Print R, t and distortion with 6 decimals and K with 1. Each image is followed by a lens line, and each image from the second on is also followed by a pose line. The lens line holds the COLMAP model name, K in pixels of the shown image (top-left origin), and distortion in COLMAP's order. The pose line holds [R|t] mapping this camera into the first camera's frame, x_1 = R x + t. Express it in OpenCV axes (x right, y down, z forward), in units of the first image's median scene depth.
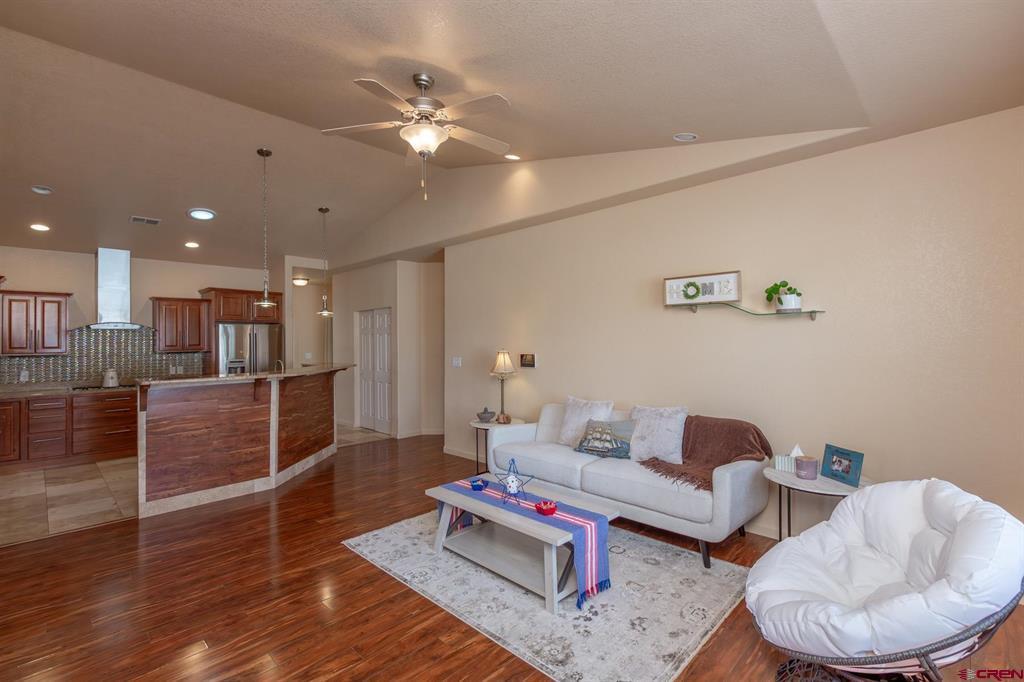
lens RADIAL K [[464.8, 0, 505.7], [0, 464.8, 333.1], [0, 0, 1]] dist [0.000789, 0.000031]
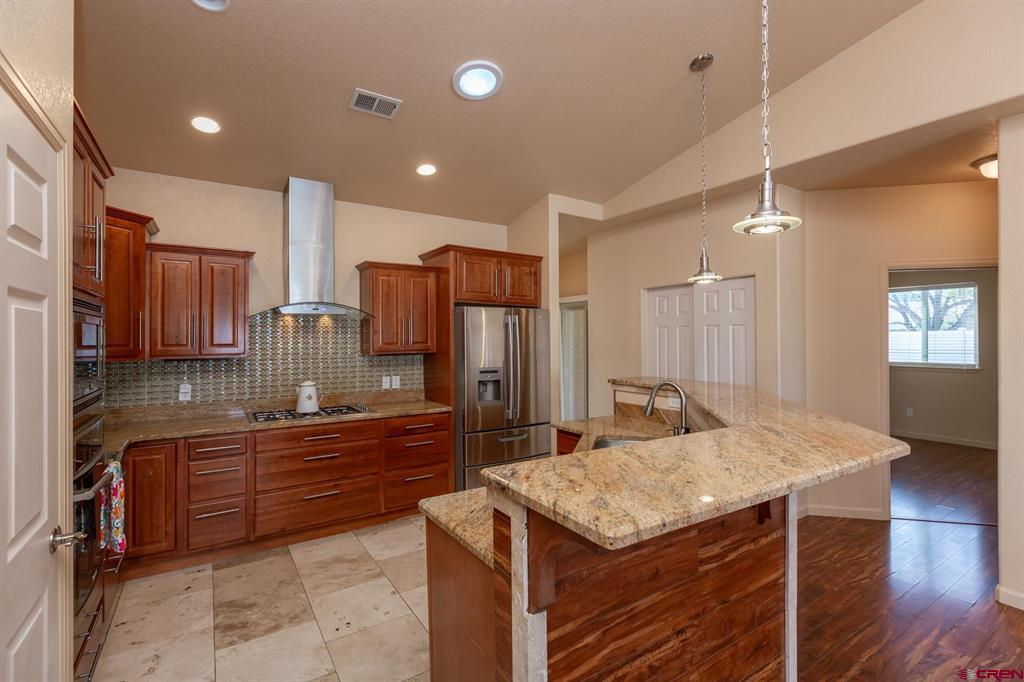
lens RADIAL K [[464.8, 0, 505.7], [0, 464.8, 333.1], [0, 0, 1]] dist [0.000789, 0.000031]
pose [[0.975159, 0.004726, -0.221454, -0.627962], [-0.003427, 0.999975, 0.006247, 0.013974], [0.221478, -0.005333, 0.975151, 0.637429]]
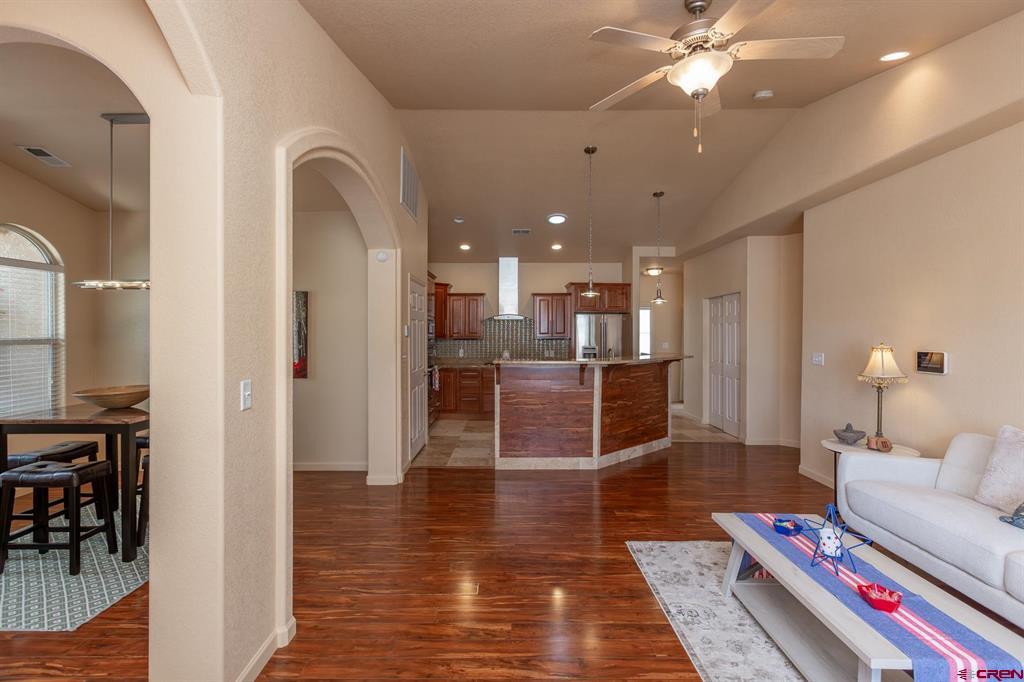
lens RADIAL K [[464.8, 0, 505.7], [0, 464.8, 333.1], [0, 0, 1]] dist [0.000789, 0.000031]
pose [[0.697971, 0.013021, -0.716008, 0.106227], [0.001341, 0.999809, 0.019490, 0.005073], [0.716125, -0.014564, 0.697820, 0.124682]]
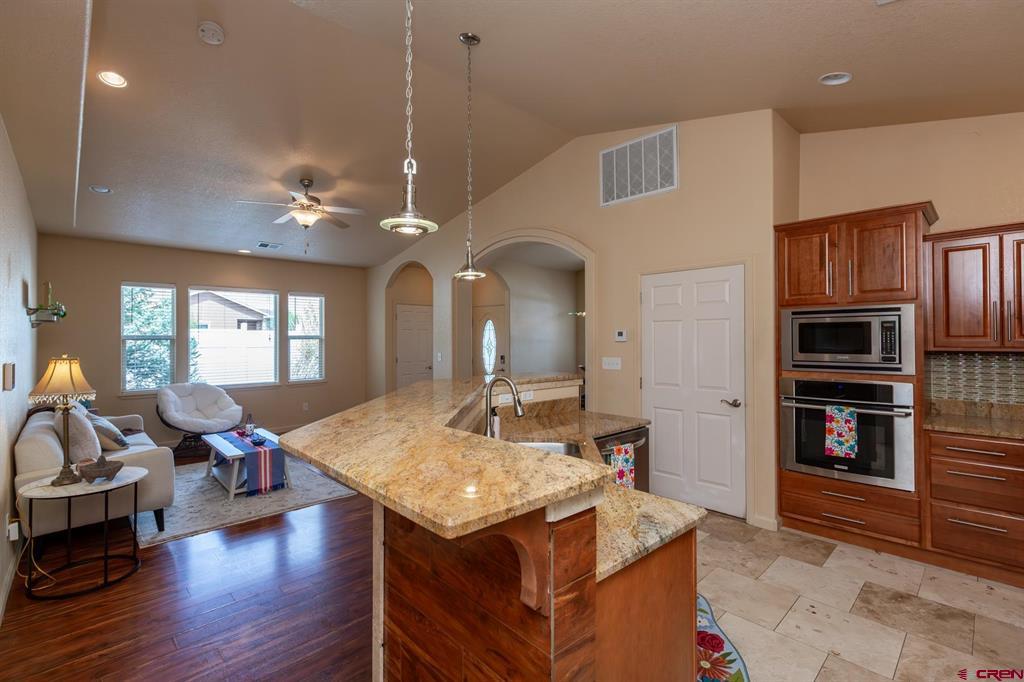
lens RADIAL K [[458.0, 0, 512.0], [0, 458.0, 341.0], [0, 0, 1]] dist [0.000720, 0.000066]
pose [[-0.999679, 0.015591, 0.019947, -0.586304], [0.015320, 0.999789, -0.013670, 0.036916], [-0.020156, -0.013360, -0.999708, 1.633783]]
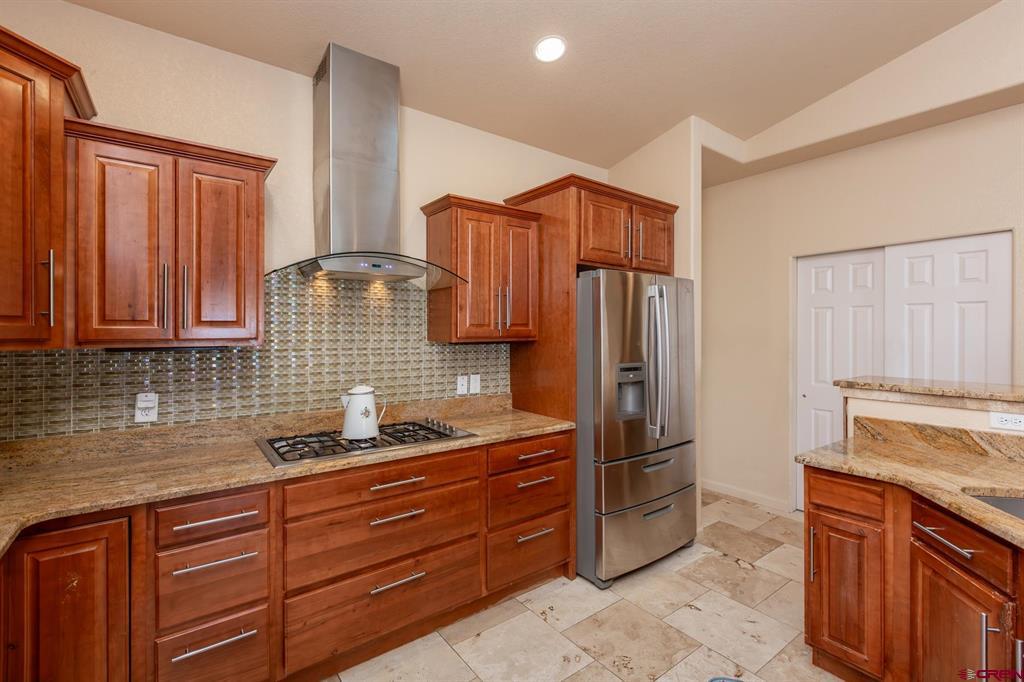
lens RADIAL K [[457.1, 0, 513.0], [0, 457.1, 332.8], [0, 0, 1]] dist [0.000771, -0.000236]
pose [[0.989266, 0.011332, -0.145686, -0.905804], [-0.008972, 0.999818, 0.016845, 0.037939], [0.145850, -0.015357, 0.989187, 0.889272]]
